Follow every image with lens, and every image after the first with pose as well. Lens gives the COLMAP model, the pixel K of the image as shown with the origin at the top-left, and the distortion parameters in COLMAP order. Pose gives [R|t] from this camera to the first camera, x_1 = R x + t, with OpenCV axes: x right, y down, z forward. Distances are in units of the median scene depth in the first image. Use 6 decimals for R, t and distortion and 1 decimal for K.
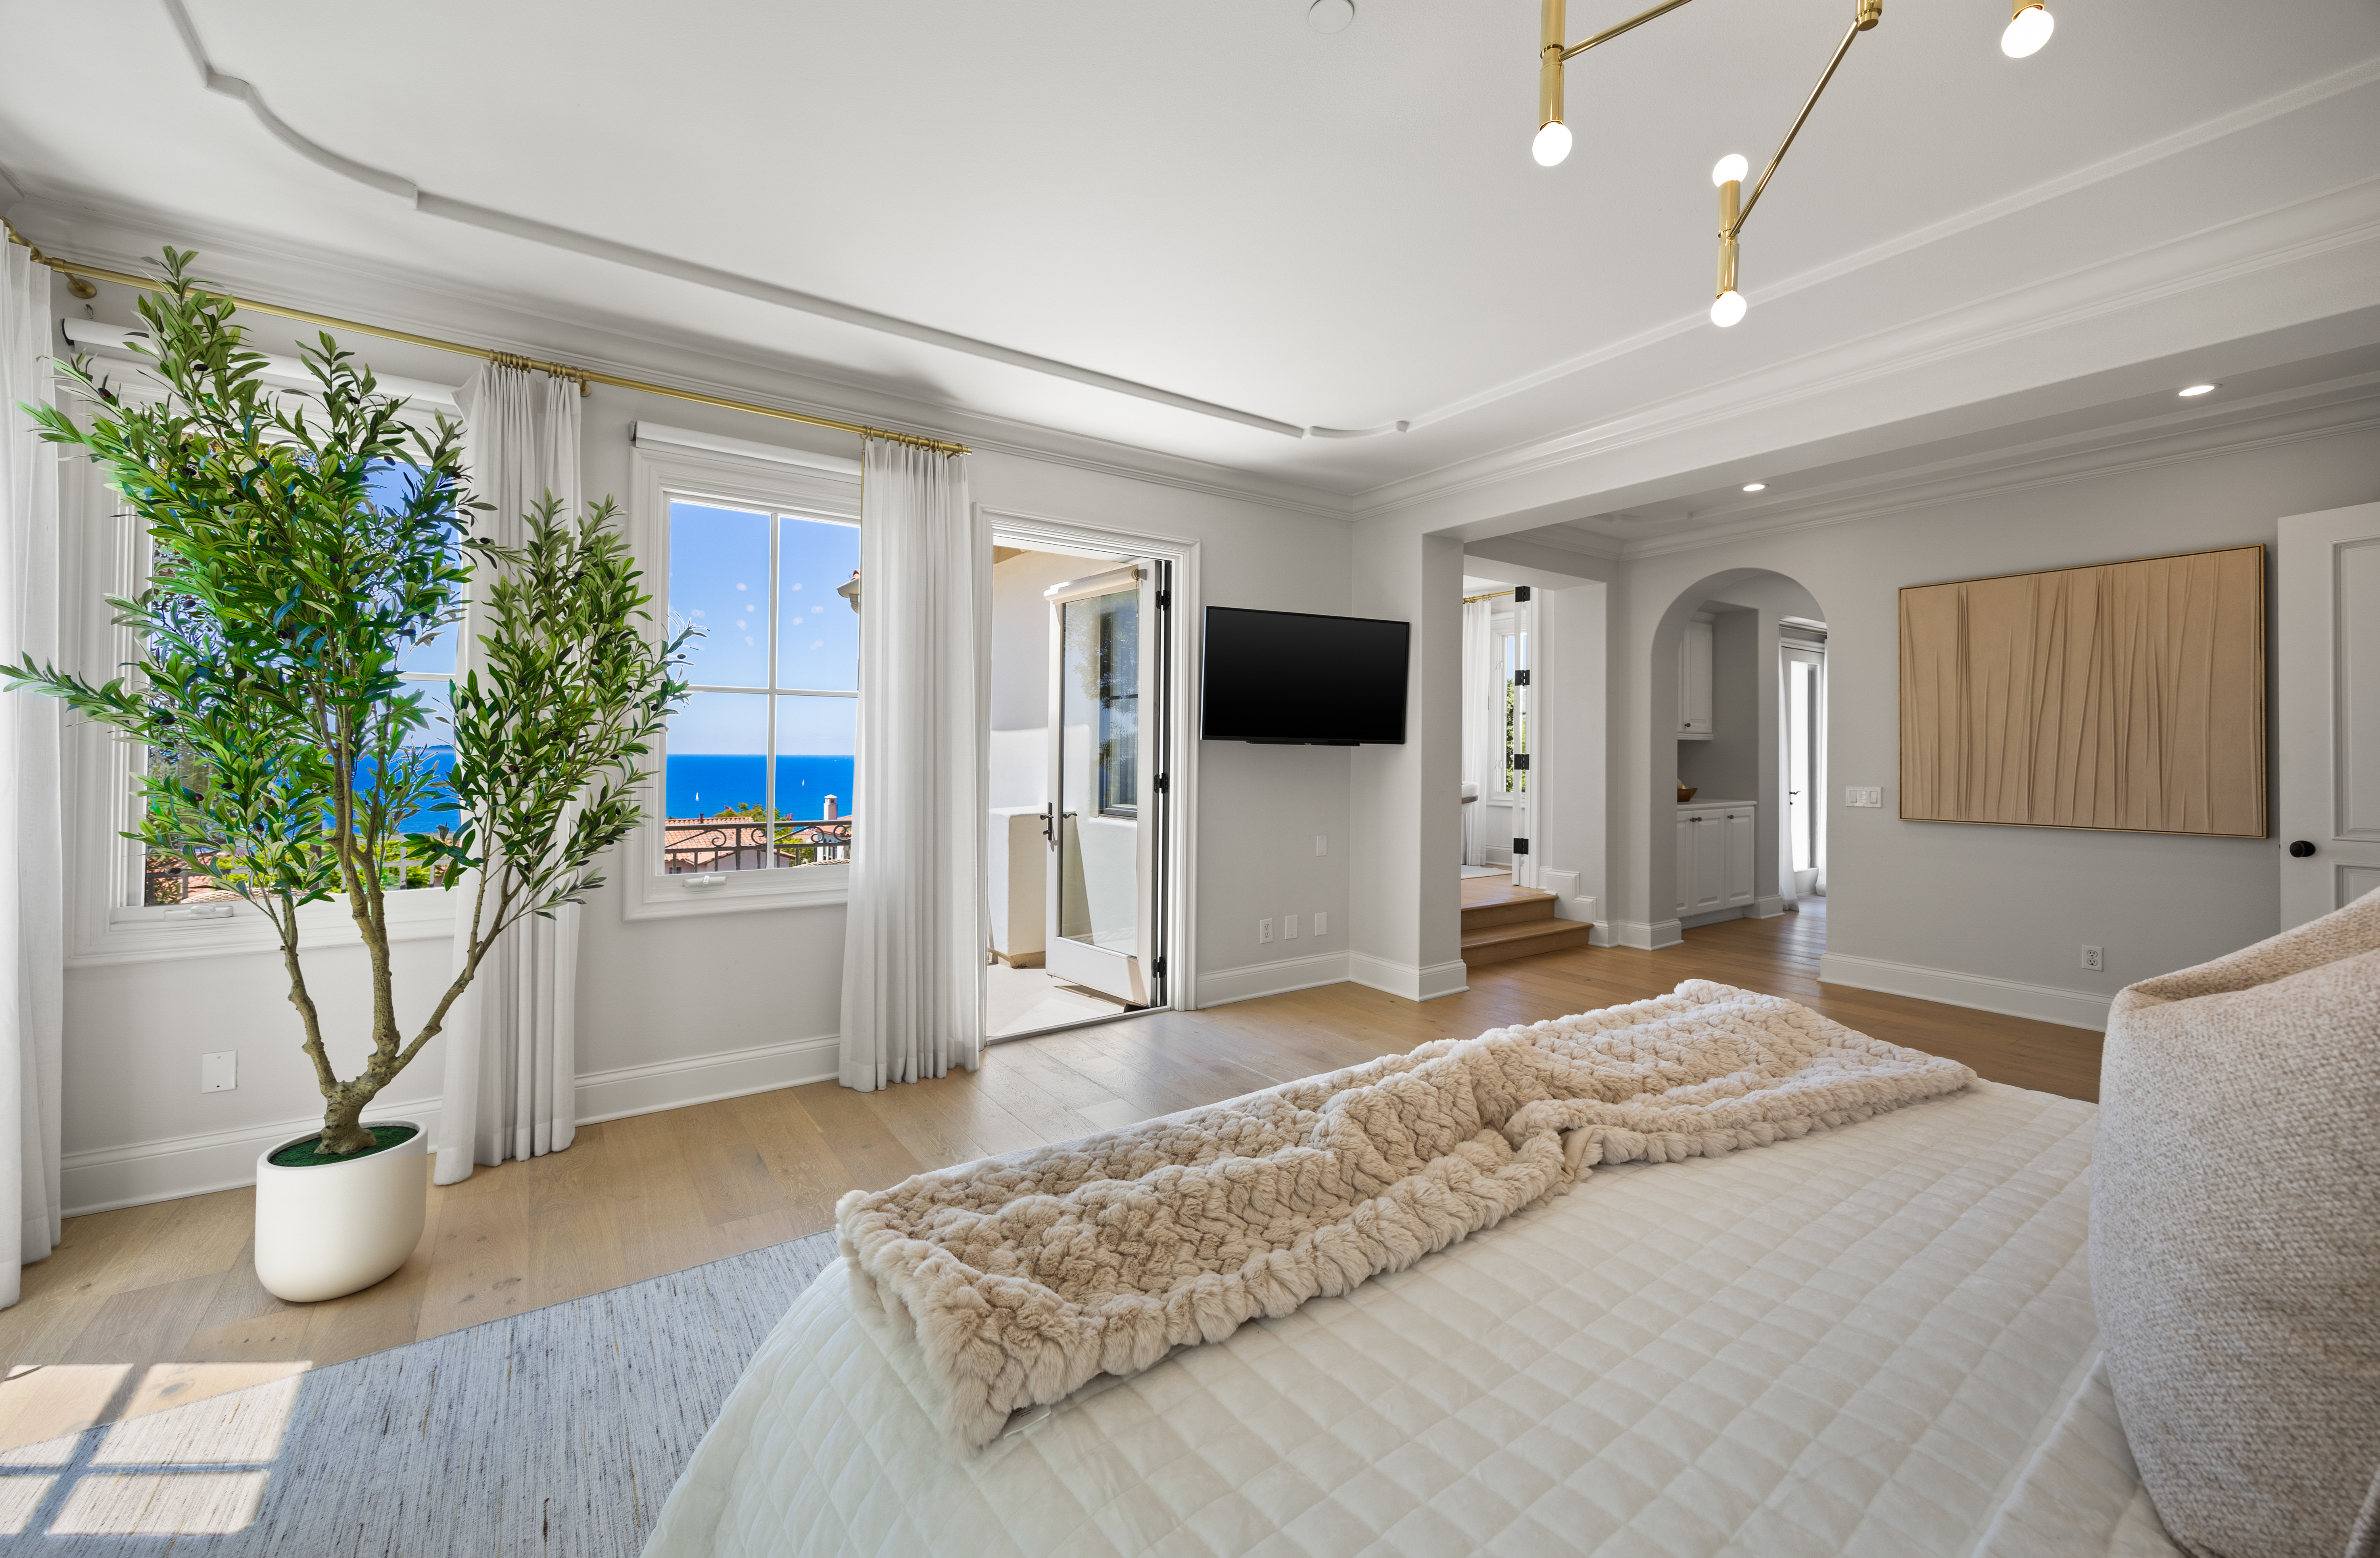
lens RADIAL K [[934.8, 0, 1178.9], [0, 934.8, 743.7], [0, 0, 1]] dist [0.000681, 0.000000]
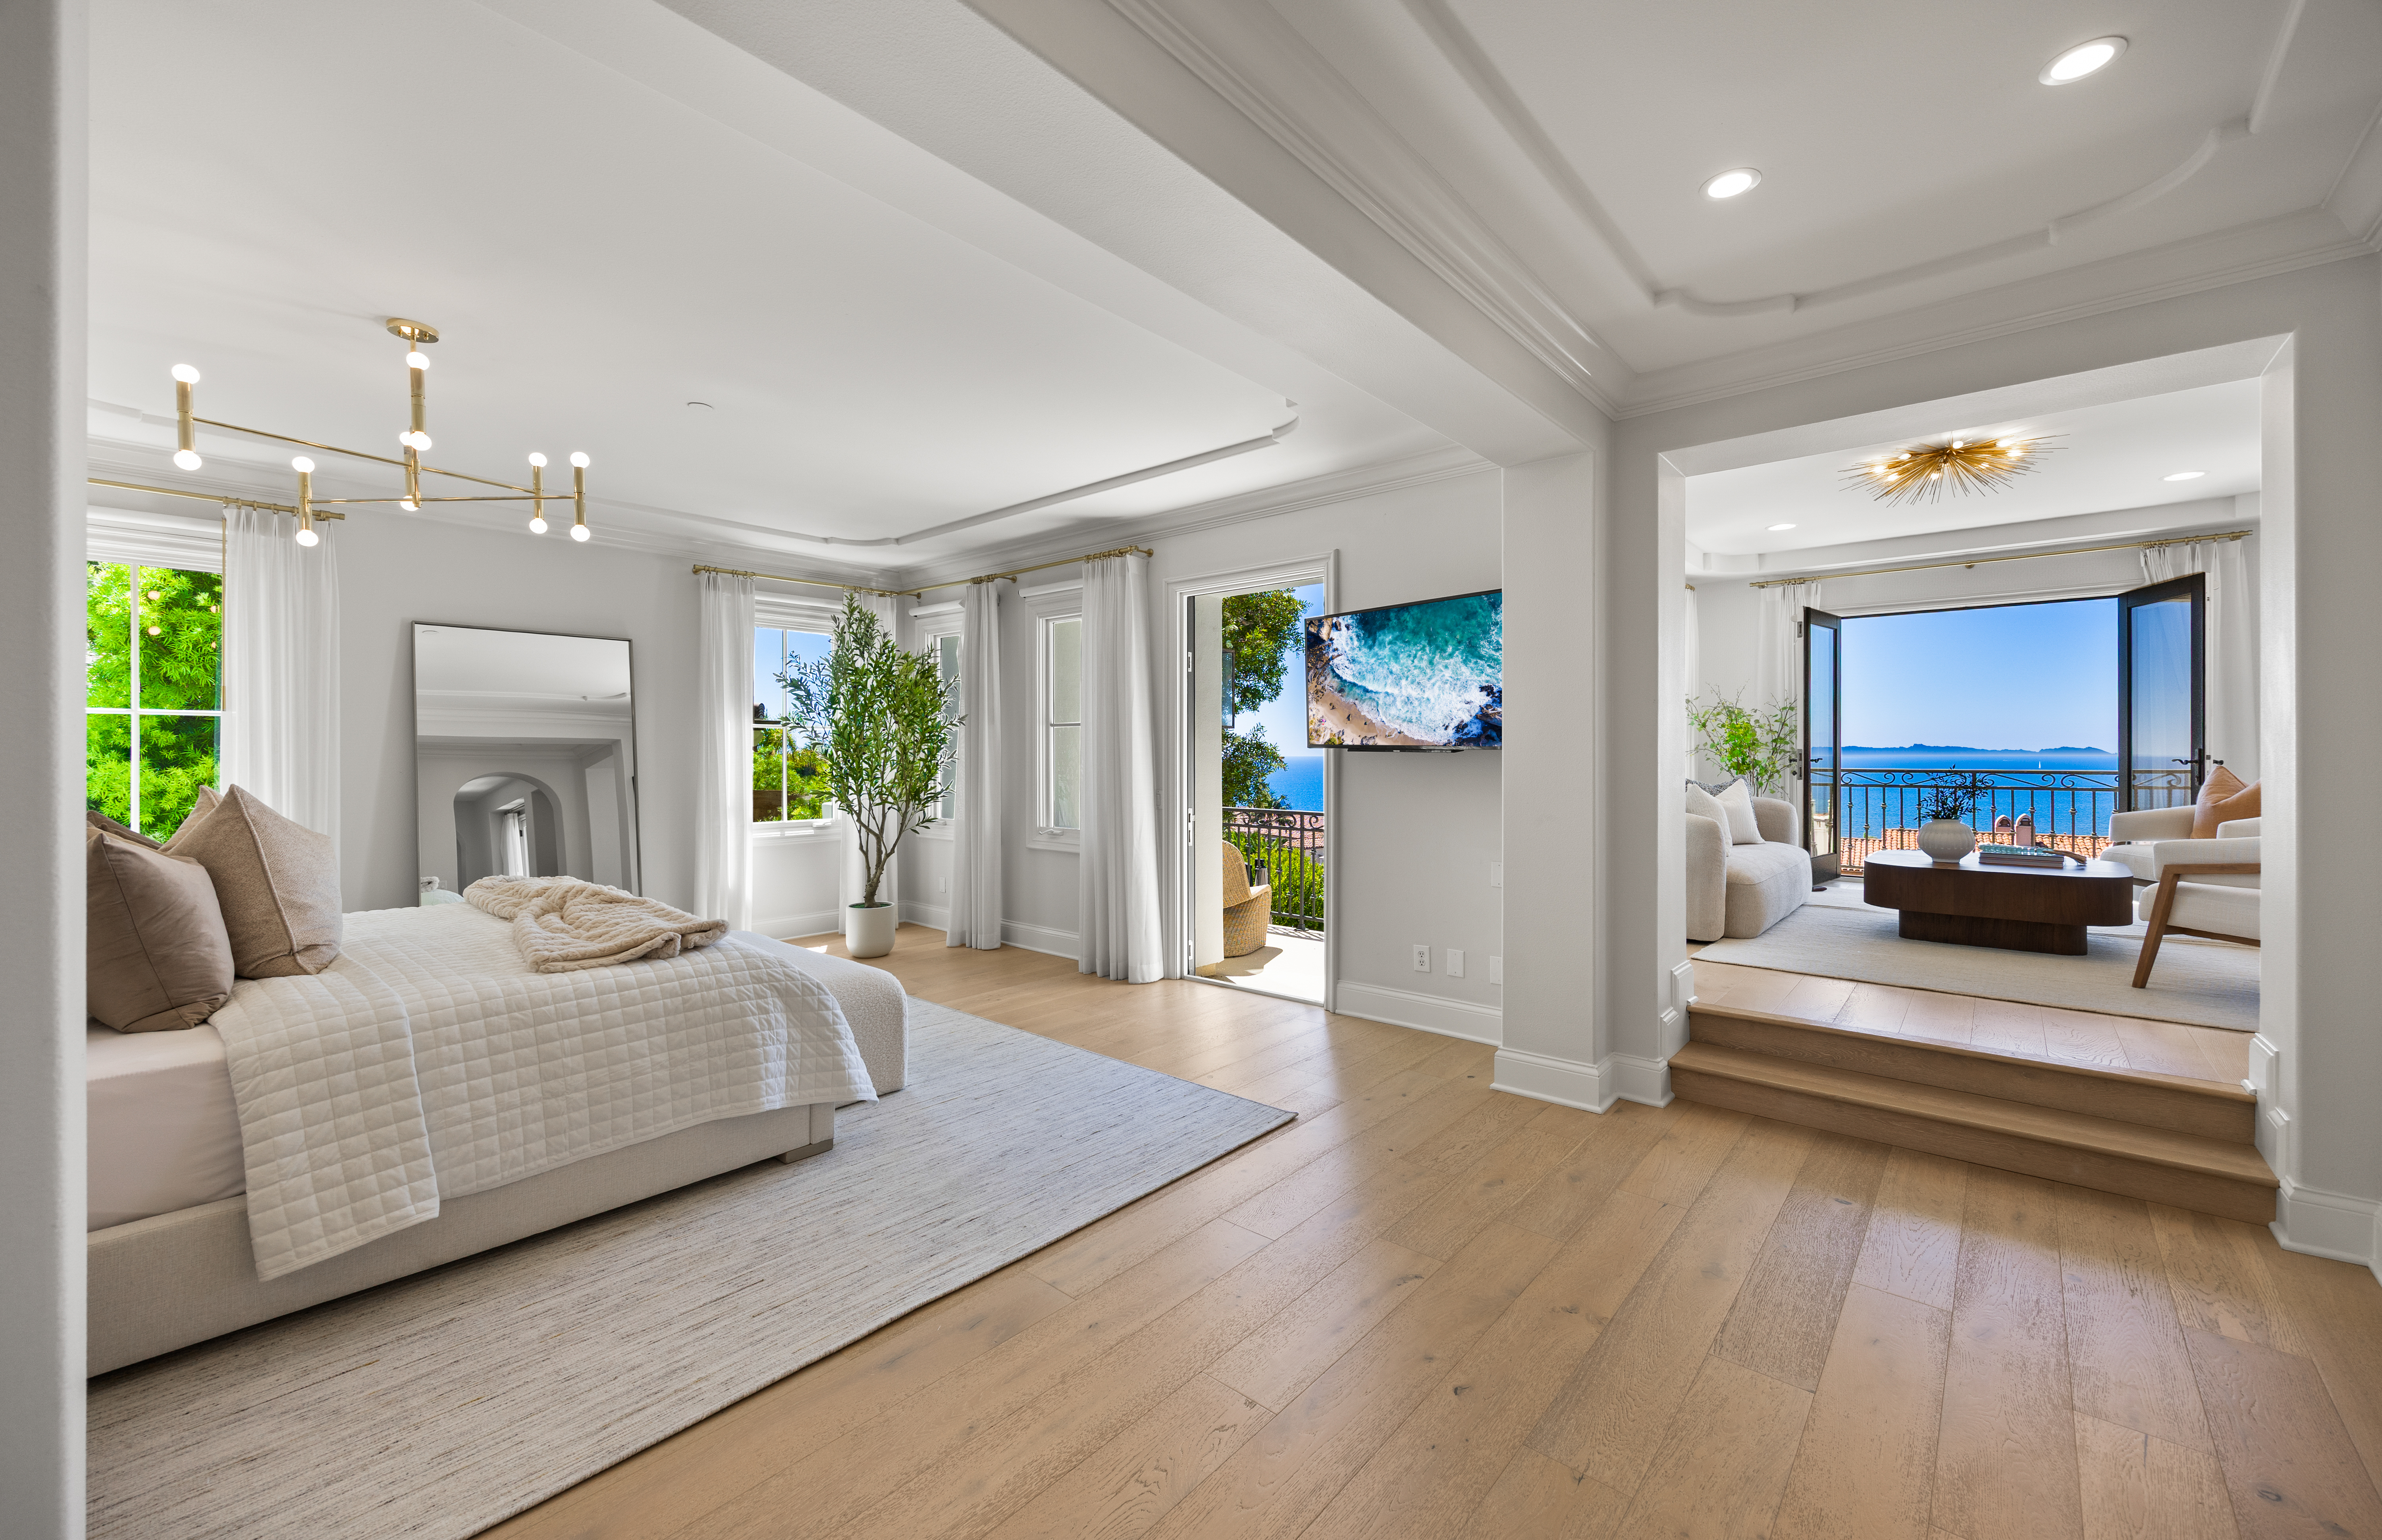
lens RADIAL K [[924.9, 0, 1157.9], [0, 924.9, 754.0], [0, 0, 1]] dist [0.000420, -0.000013]
pose [[0.234876, -0.005859, -0.972008, 0.722511], [0.010757, 0.999936, -0.003428, 0.003534], [0.971966, -0.009651, 0.234924, 0.440272]]
